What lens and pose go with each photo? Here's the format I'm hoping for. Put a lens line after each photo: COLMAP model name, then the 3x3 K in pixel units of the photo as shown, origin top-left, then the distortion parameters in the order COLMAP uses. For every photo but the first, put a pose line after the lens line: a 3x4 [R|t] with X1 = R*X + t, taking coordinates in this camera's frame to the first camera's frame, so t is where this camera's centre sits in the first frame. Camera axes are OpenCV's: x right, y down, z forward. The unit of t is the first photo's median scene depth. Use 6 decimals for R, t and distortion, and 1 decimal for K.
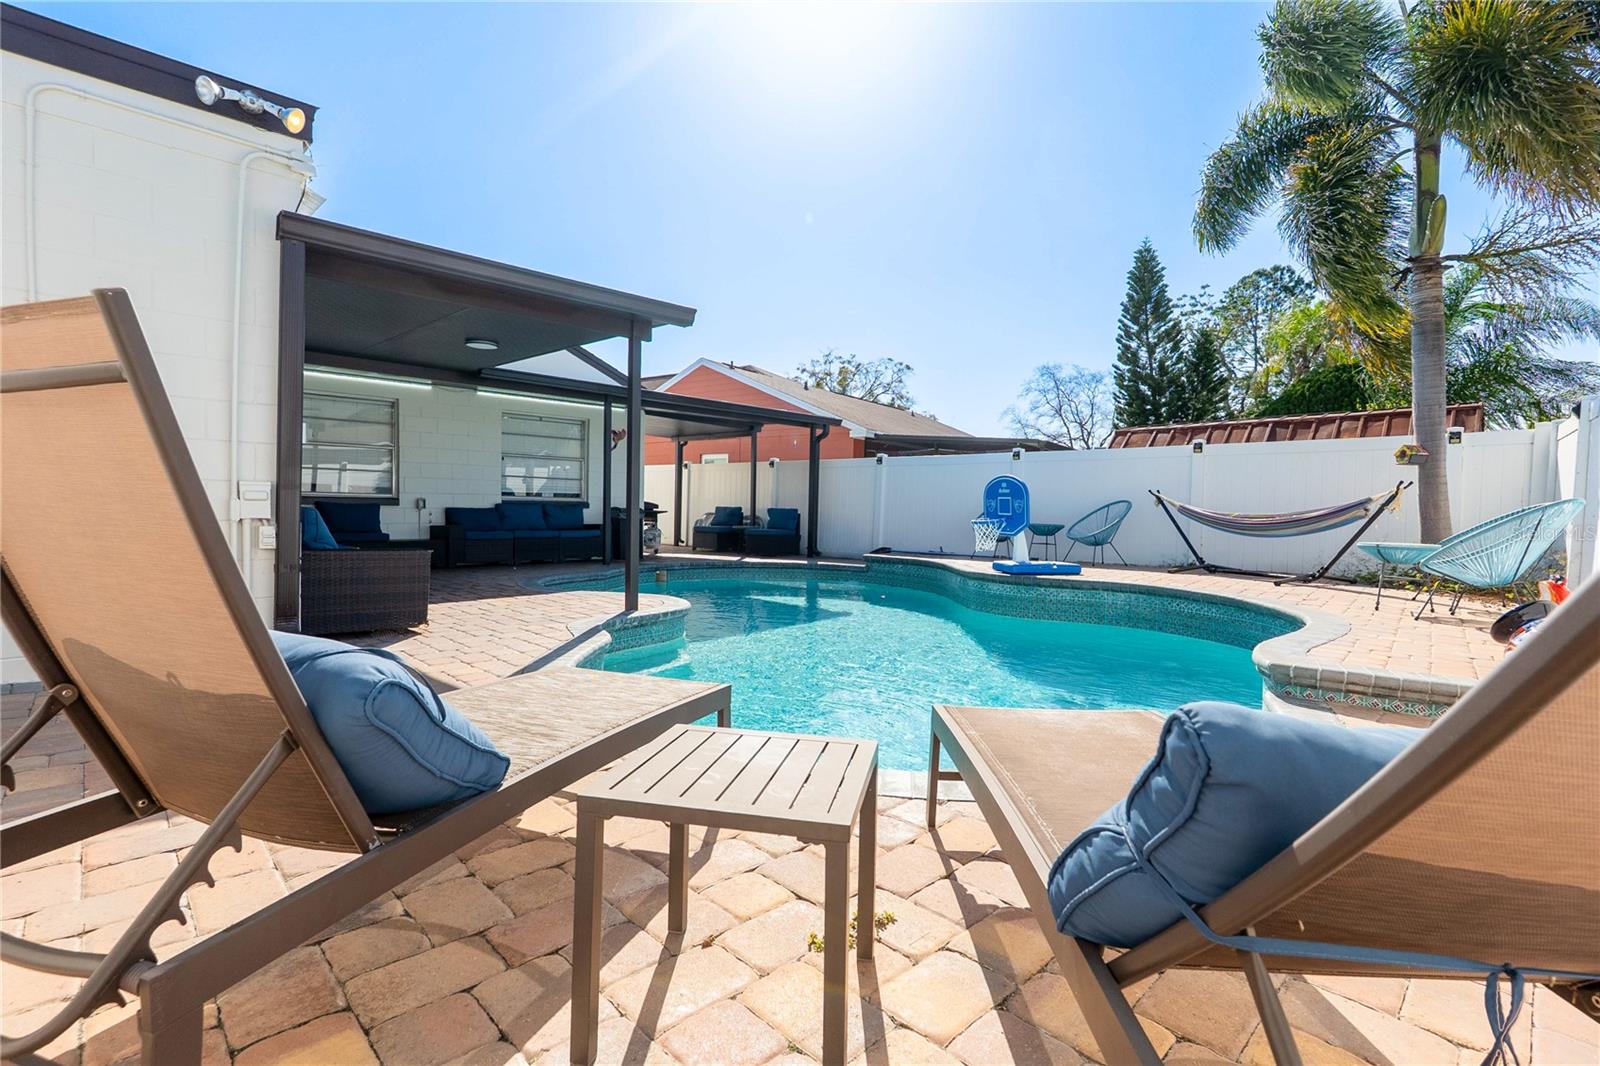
lens RADIAL K [[733.5, 0, 794.8], [0, 733.5, 533.5], [0, 0, 1]] dist [-0.009447, 0.000799]
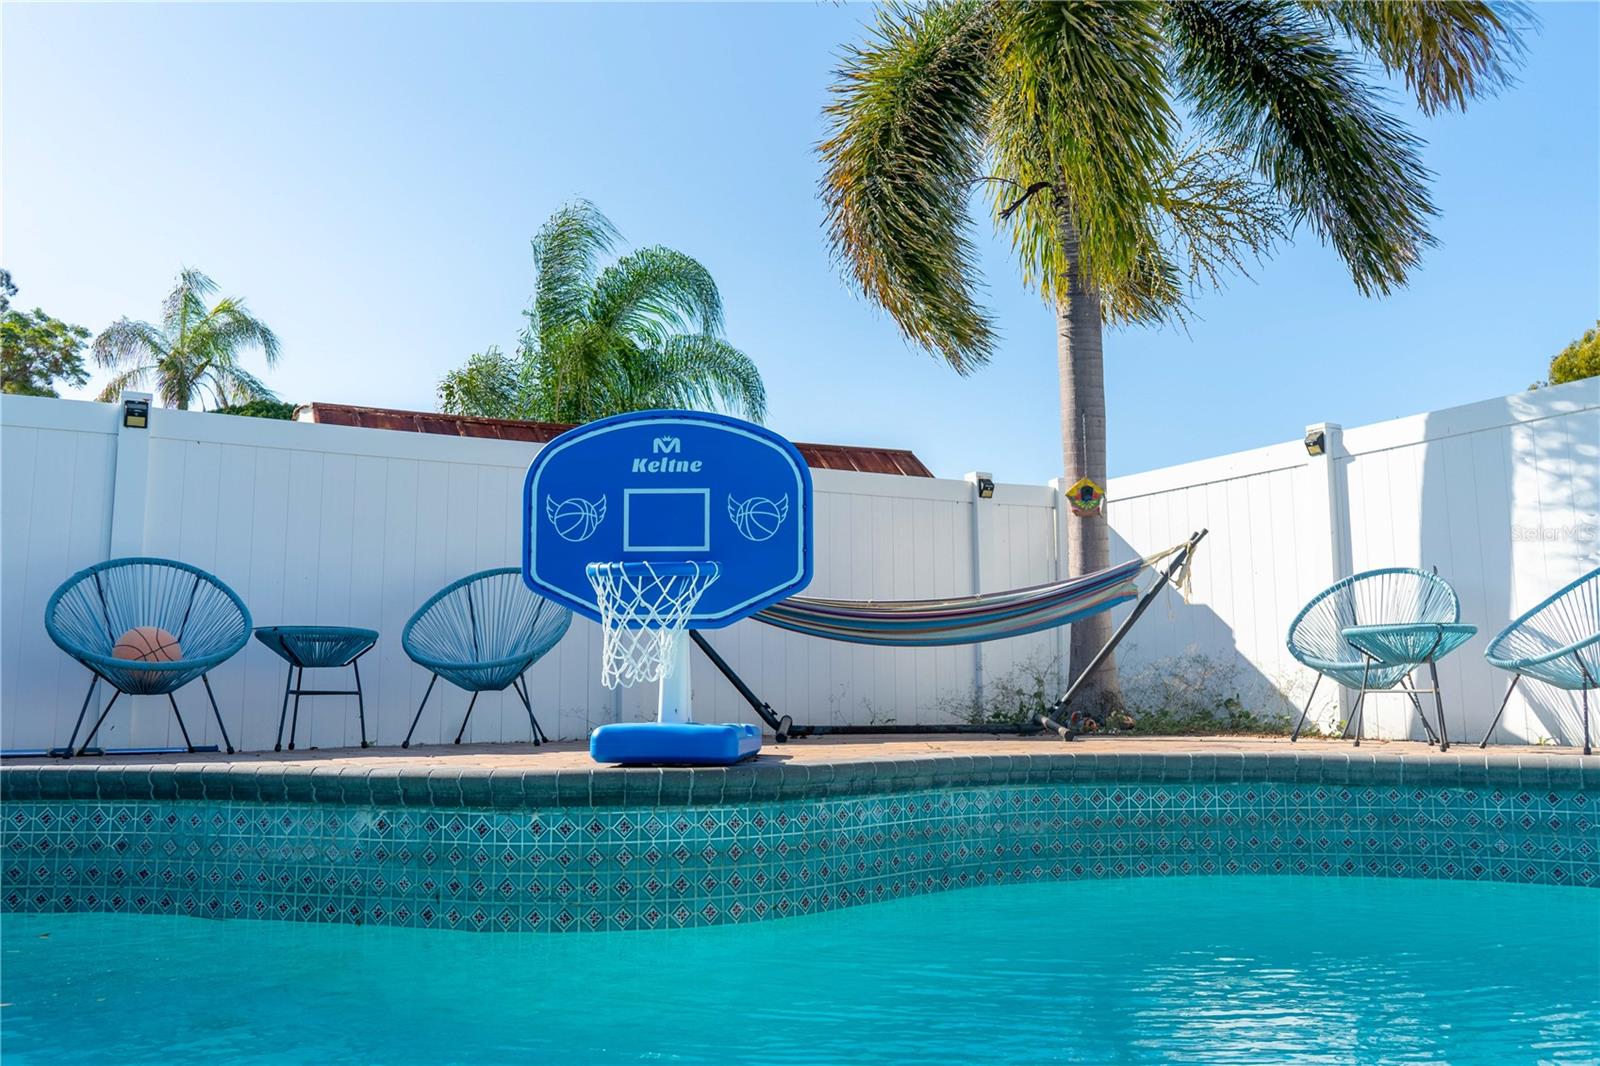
lens RADIAL K [[1270.2, 0, 800.6], [0, 1270.2, 532.4], [0, 0, 1]] dist [-0.004872, -0.001046]
pose [[0.290027, 0.109213, 0.950767, -0.156131], [0.039005, 0.991293, -0.125766, 0.029679], [-0.956223, 0.073560, 0.283242, 0.818195]]
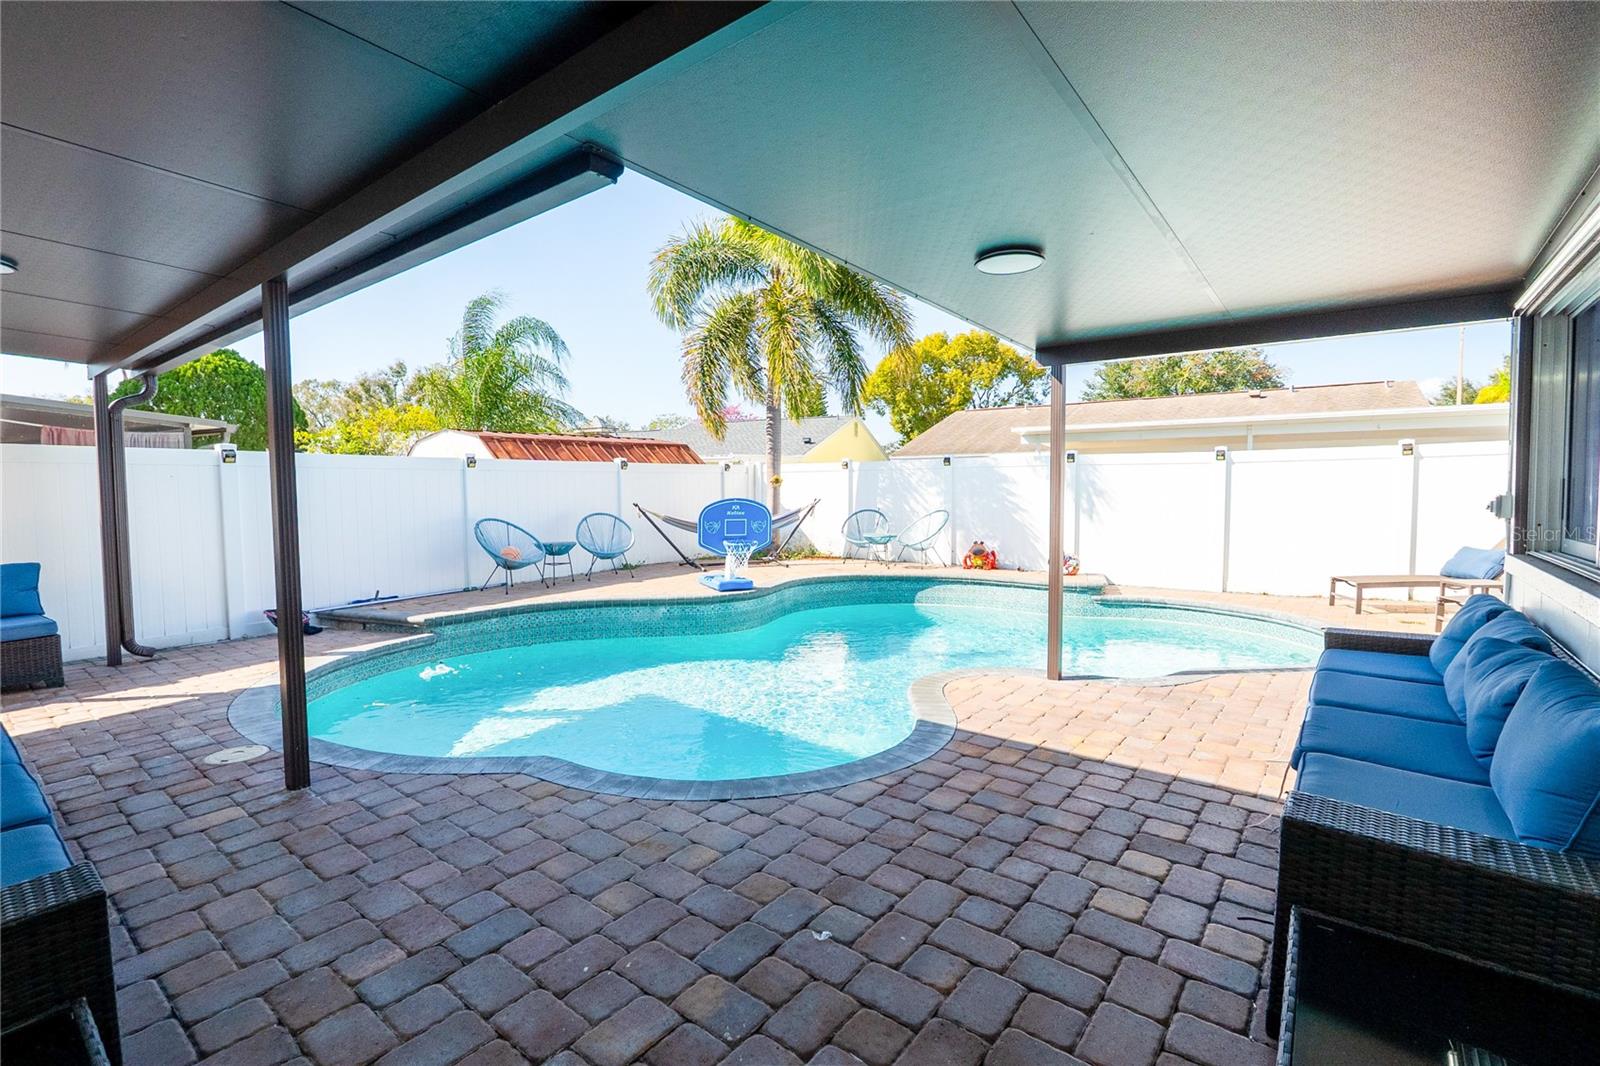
lens RADIAL K [[733.5, 0, 794.8], [0, 733.5, 533.5], [0, 0, 1]] dist [-0.009447, 0.000799]
pose [[-0.165115, -0.072599, 0.983599, -0.761673], [0.033081, 0.996318, 0.079091, -0.107995], [-0.985719, 0.045598, -0.162105, 1.087618]]
